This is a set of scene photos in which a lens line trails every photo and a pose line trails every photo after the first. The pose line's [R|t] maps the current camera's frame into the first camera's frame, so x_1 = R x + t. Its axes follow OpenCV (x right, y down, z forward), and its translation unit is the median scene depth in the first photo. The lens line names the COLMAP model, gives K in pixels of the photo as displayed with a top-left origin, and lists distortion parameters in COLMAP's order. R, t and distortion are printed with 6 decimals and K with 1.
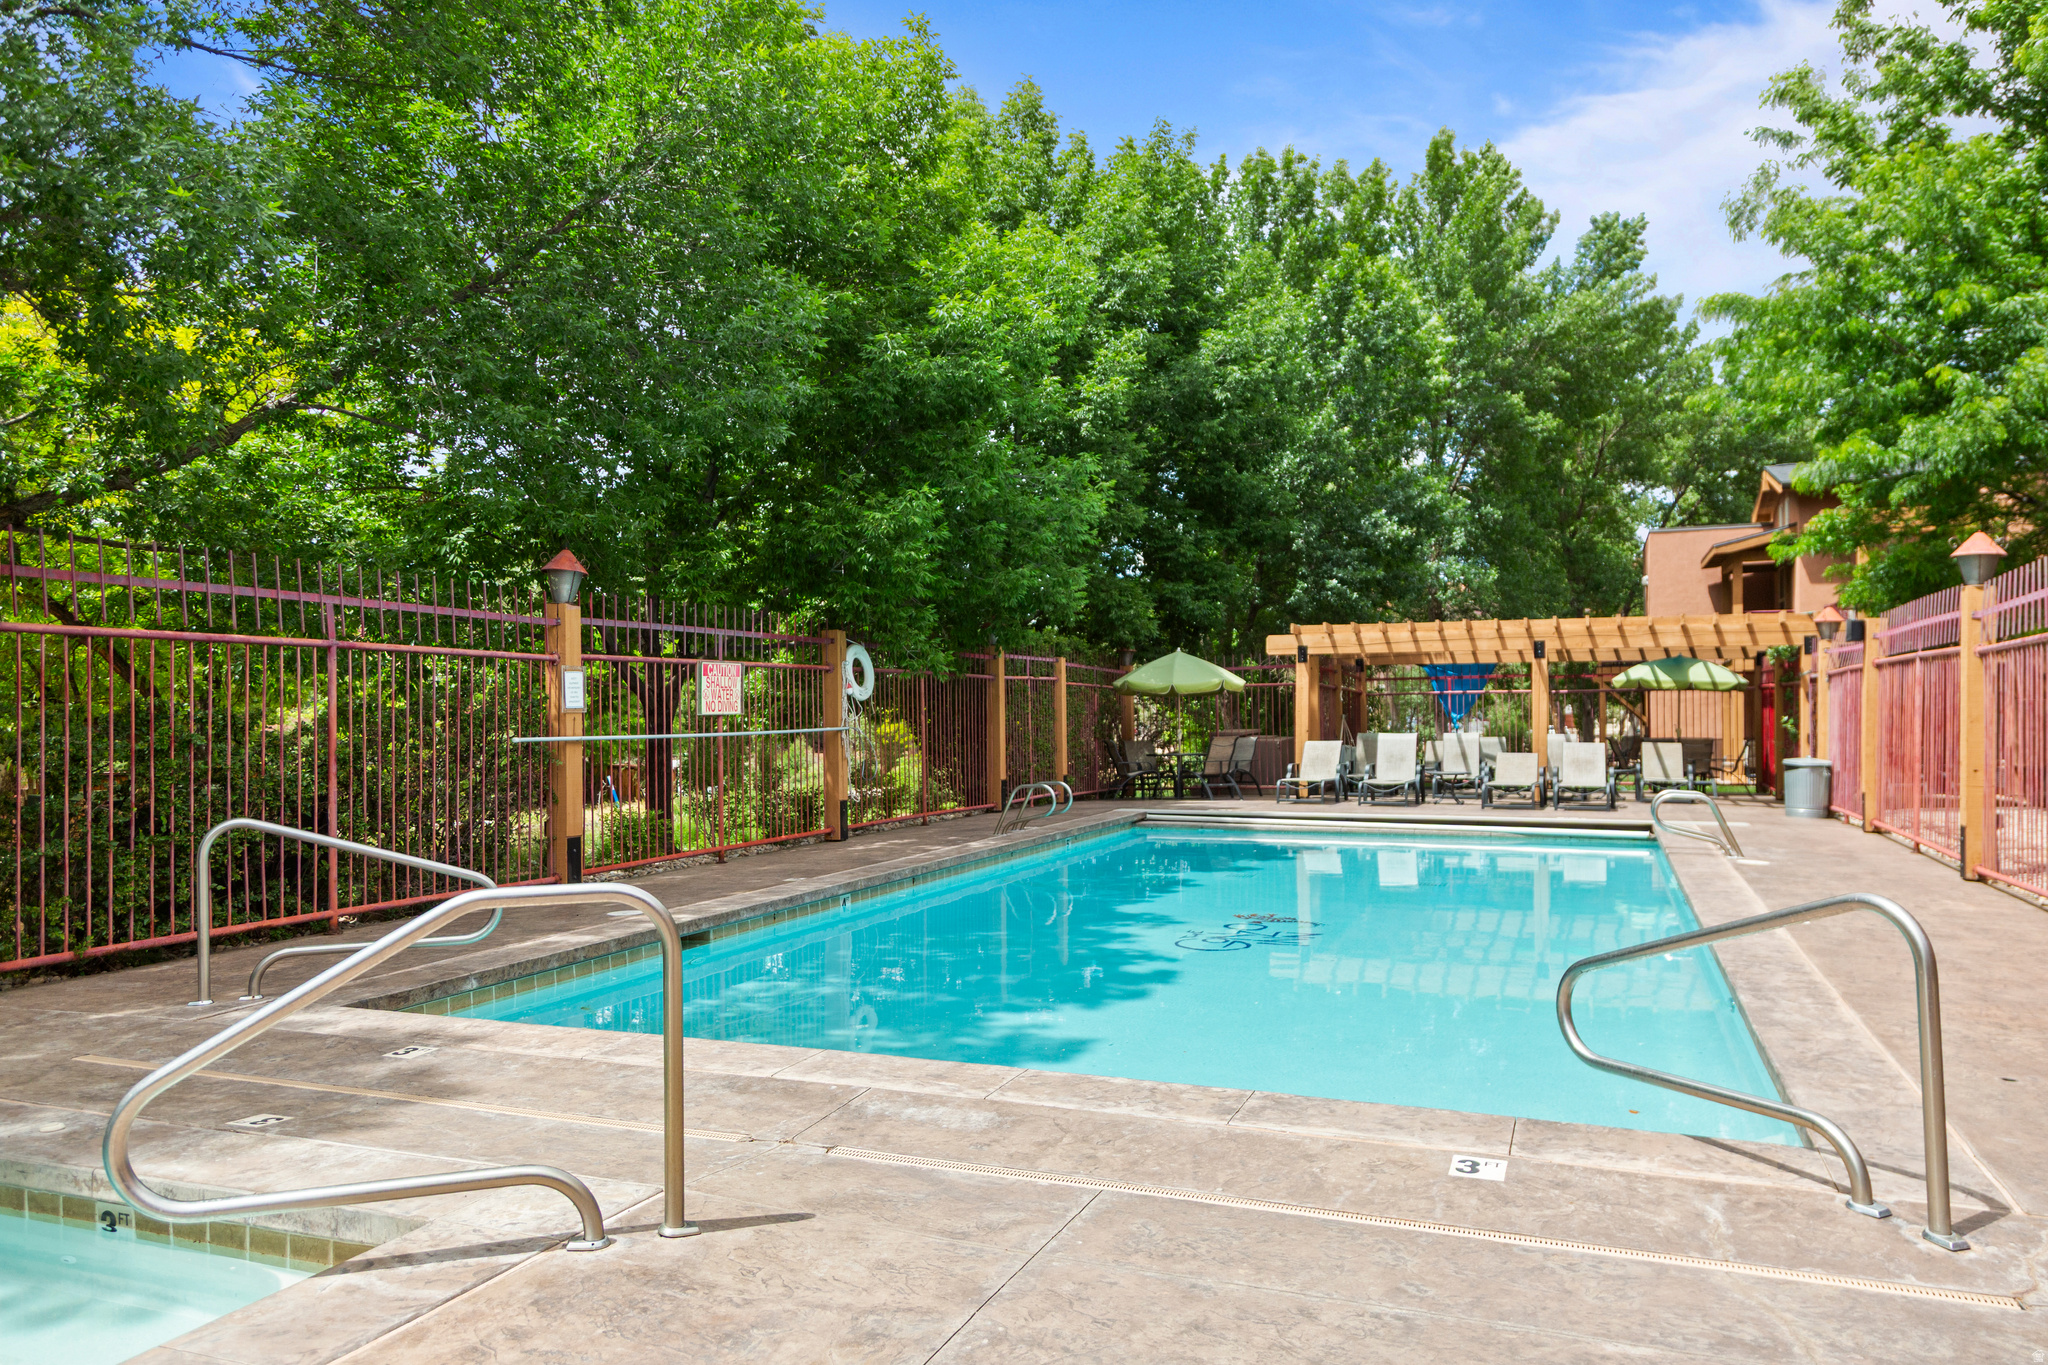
lens RADIAL K [[1394.3, 0, 1032.7], [0, 1394.3, 685.3], [0, 0, 1]] dist [0.028851, -0.012706]
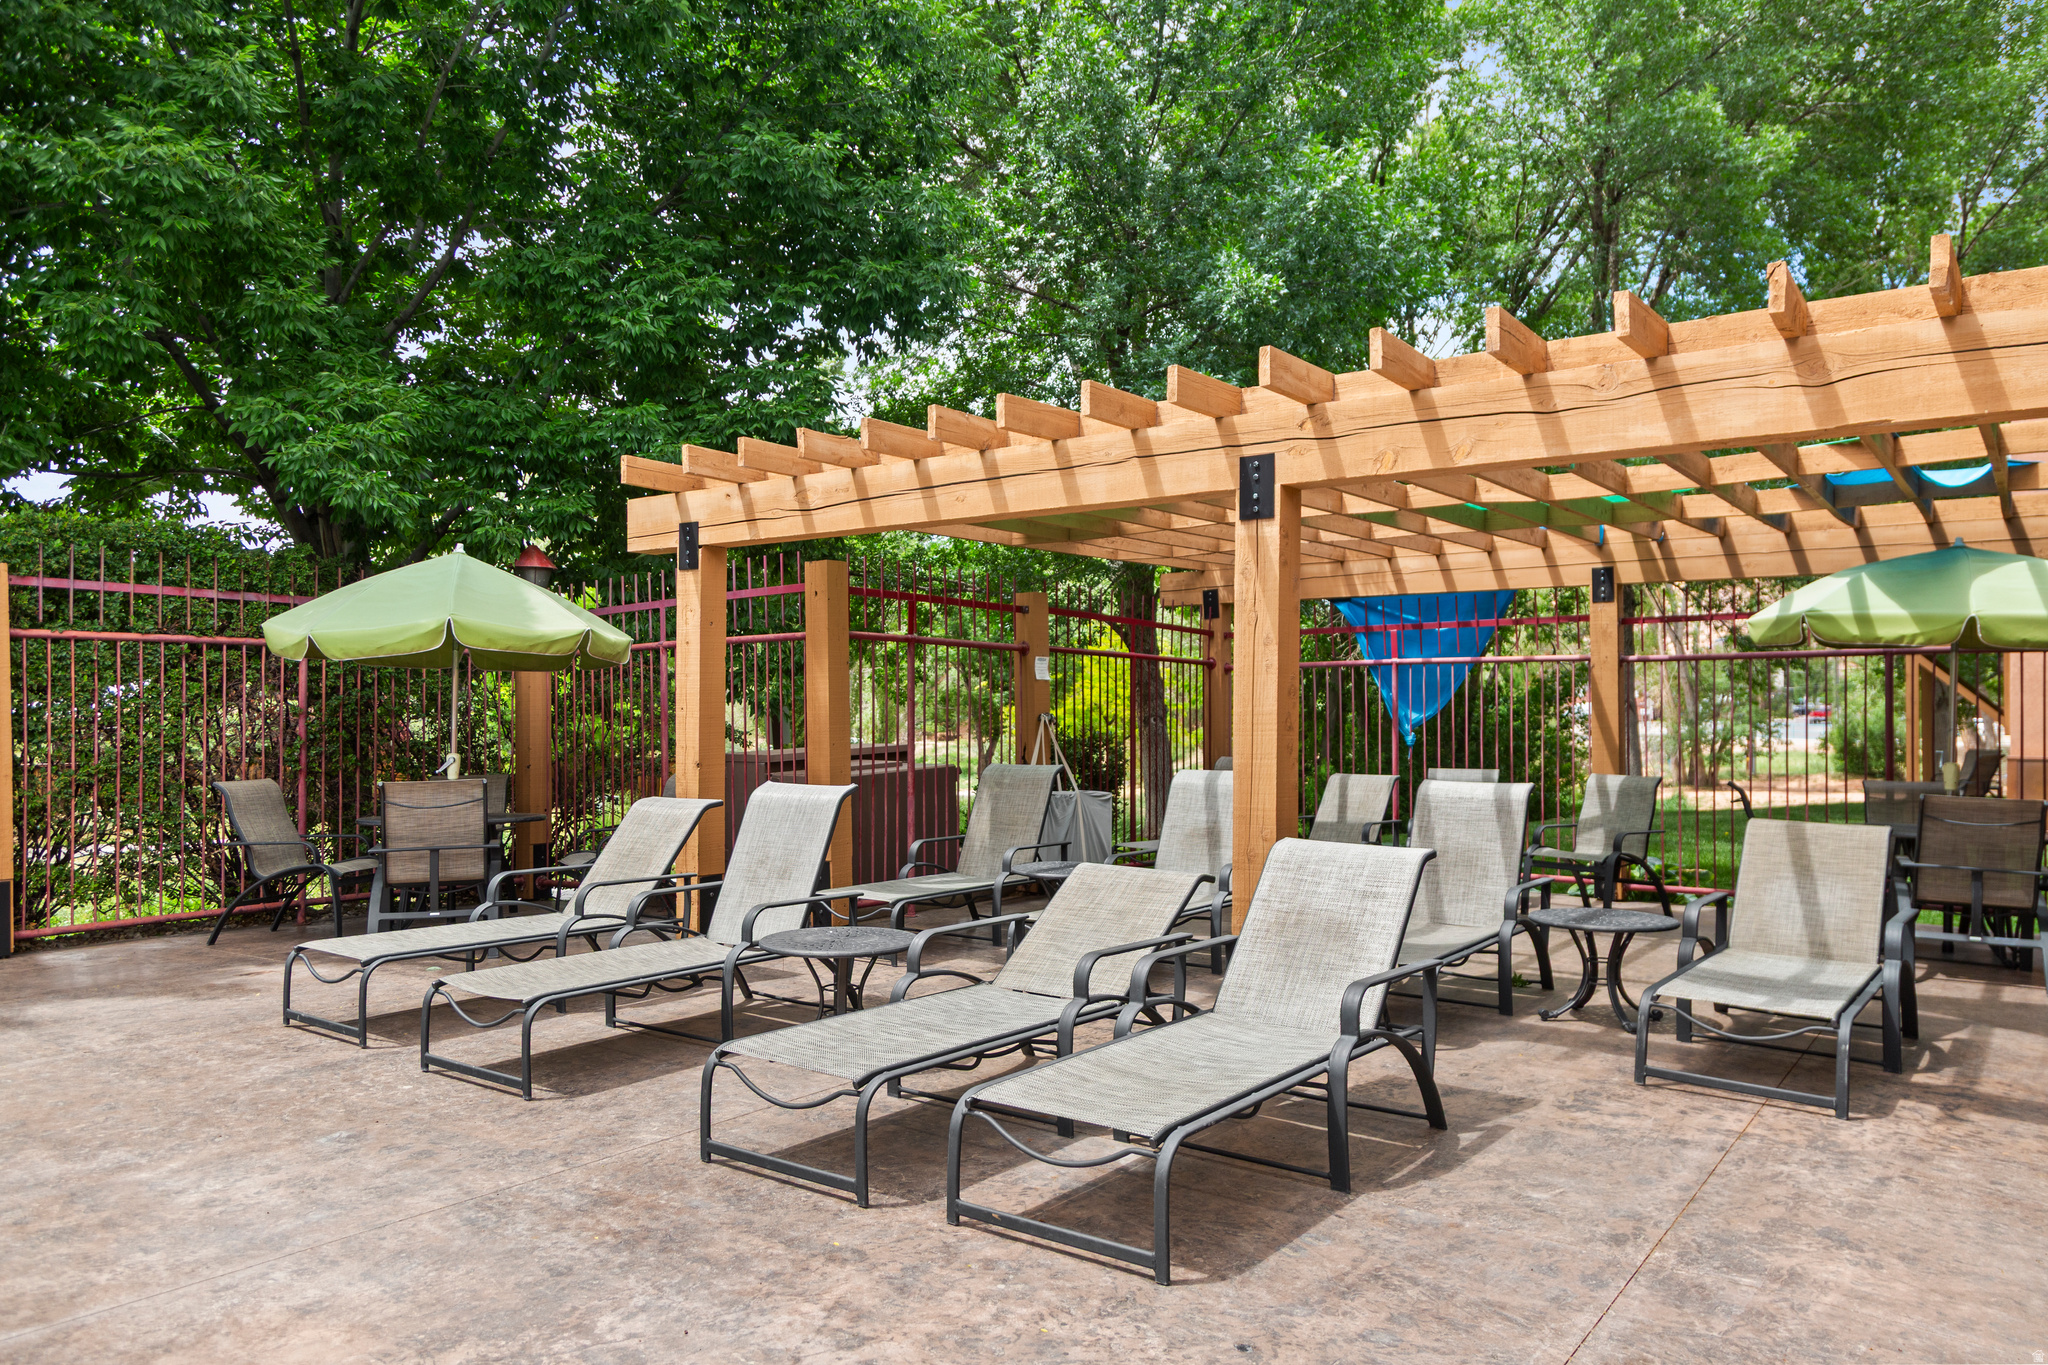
lens RADIAL K [[1394.3, 0, 1010.4], [0, 1394.3, 668.8], [0, 0, 1]] dist [0.028851, -0.012706]
pose [[0.966921, -0.002707, -0.255062, 0.385827], [0.002360, 0.999996, -0.001664, 0.010474], [0.255065, 0.001007, 0.966923, 0.723468]]
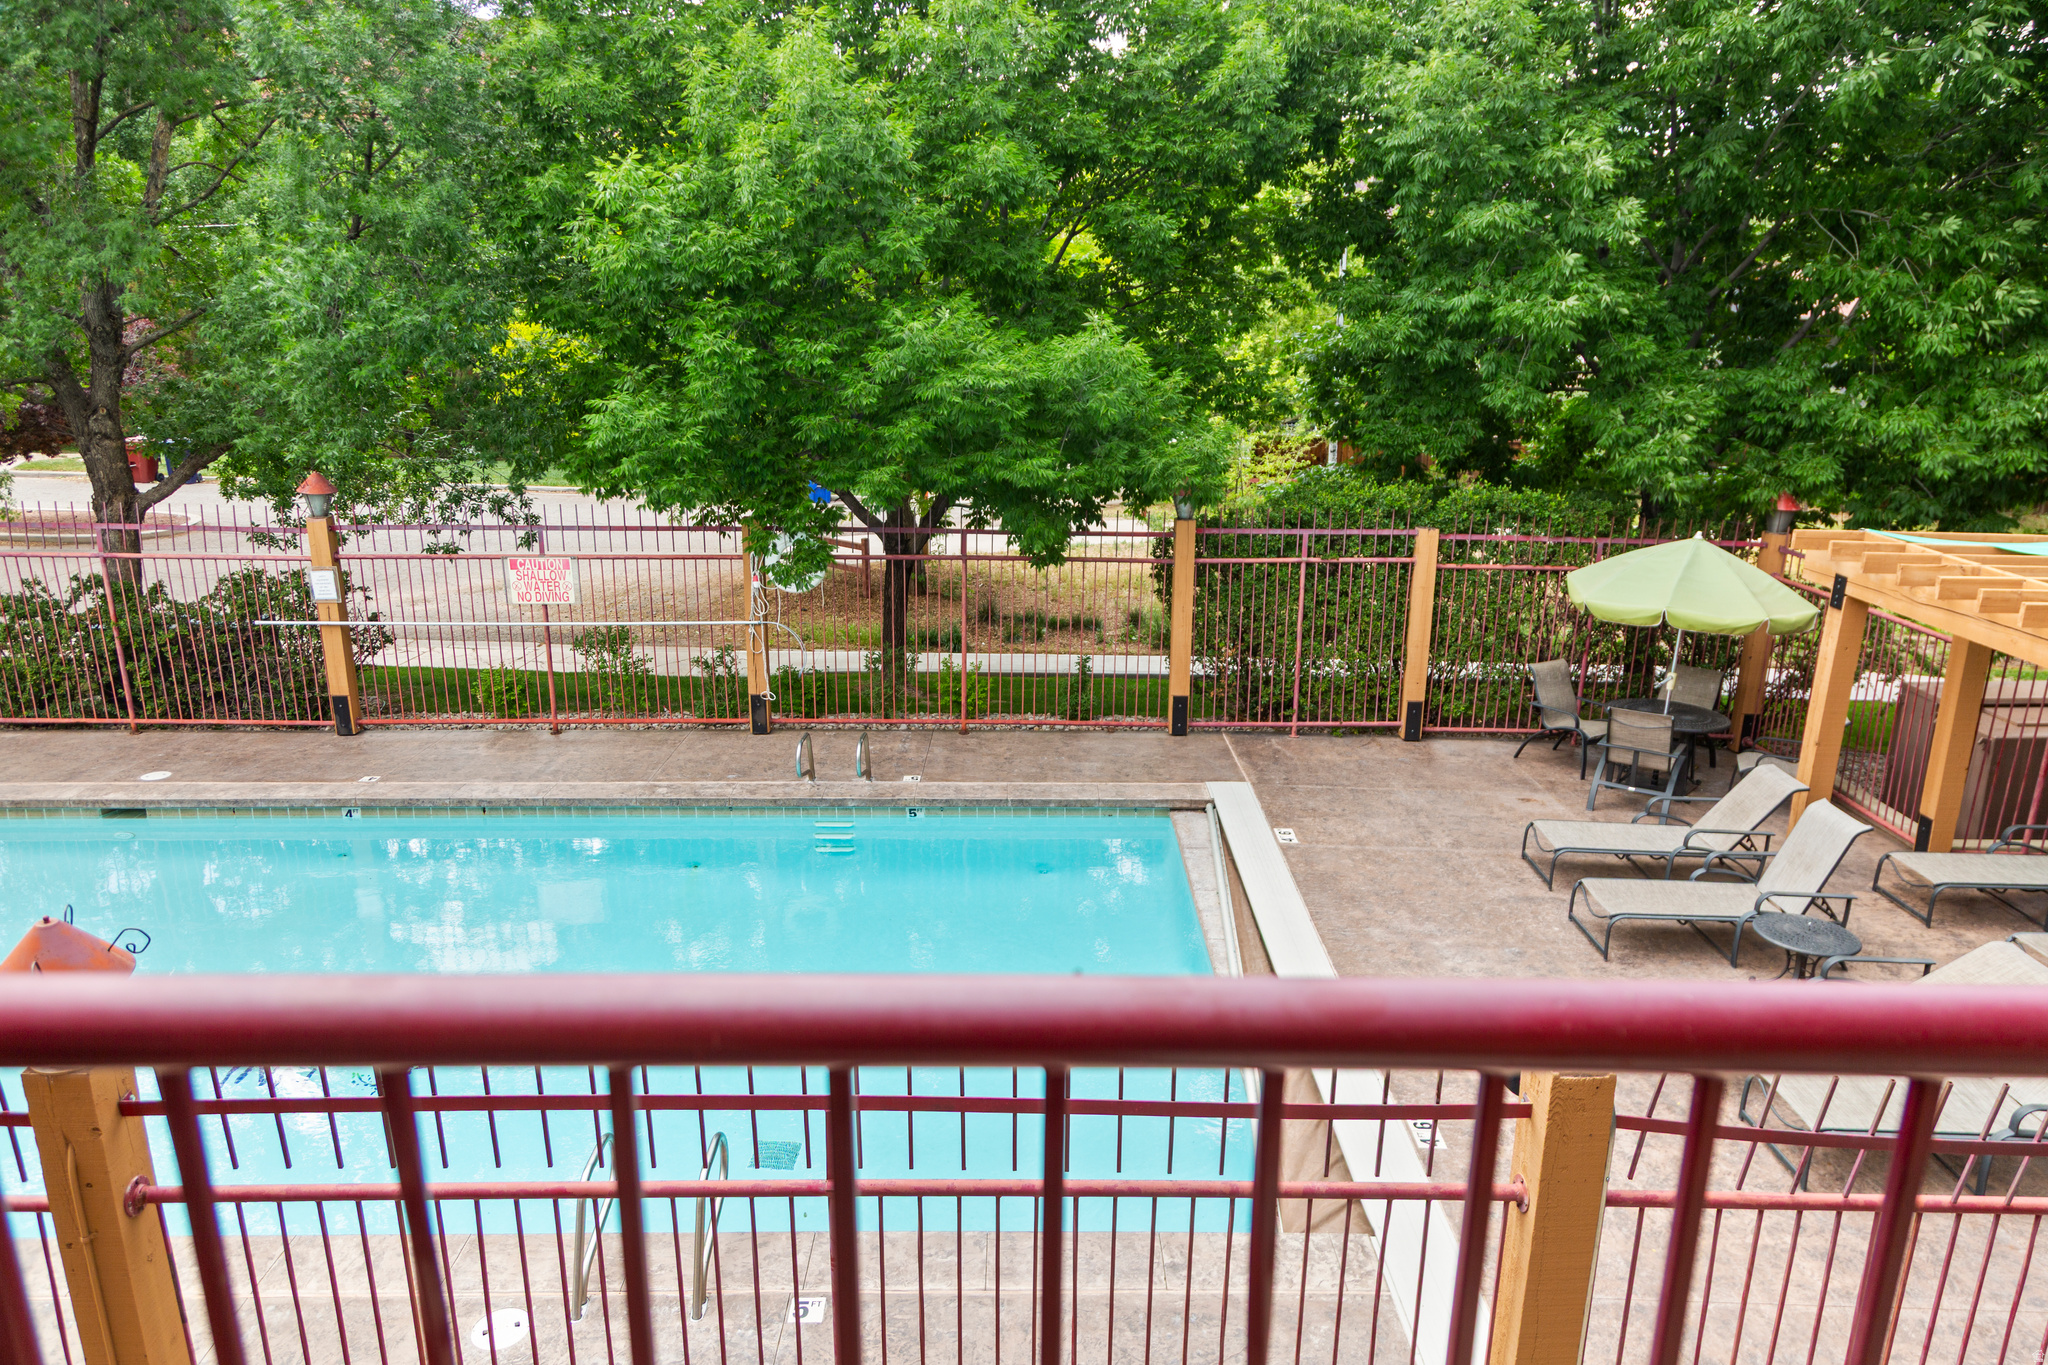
lens RADIAL K [[1394.3, 0, 1053.4], [0, 1394.3, 670.1], [0, 0, 1]] dist [0.028851, -0.012706]
pose [[0.378410, 0.258409, -0.888837, 0.570218], [0.009280, 0.959135, 0.282797, -0.146761], [0.925592, -0.115262, 0.360548, 0.602136]]
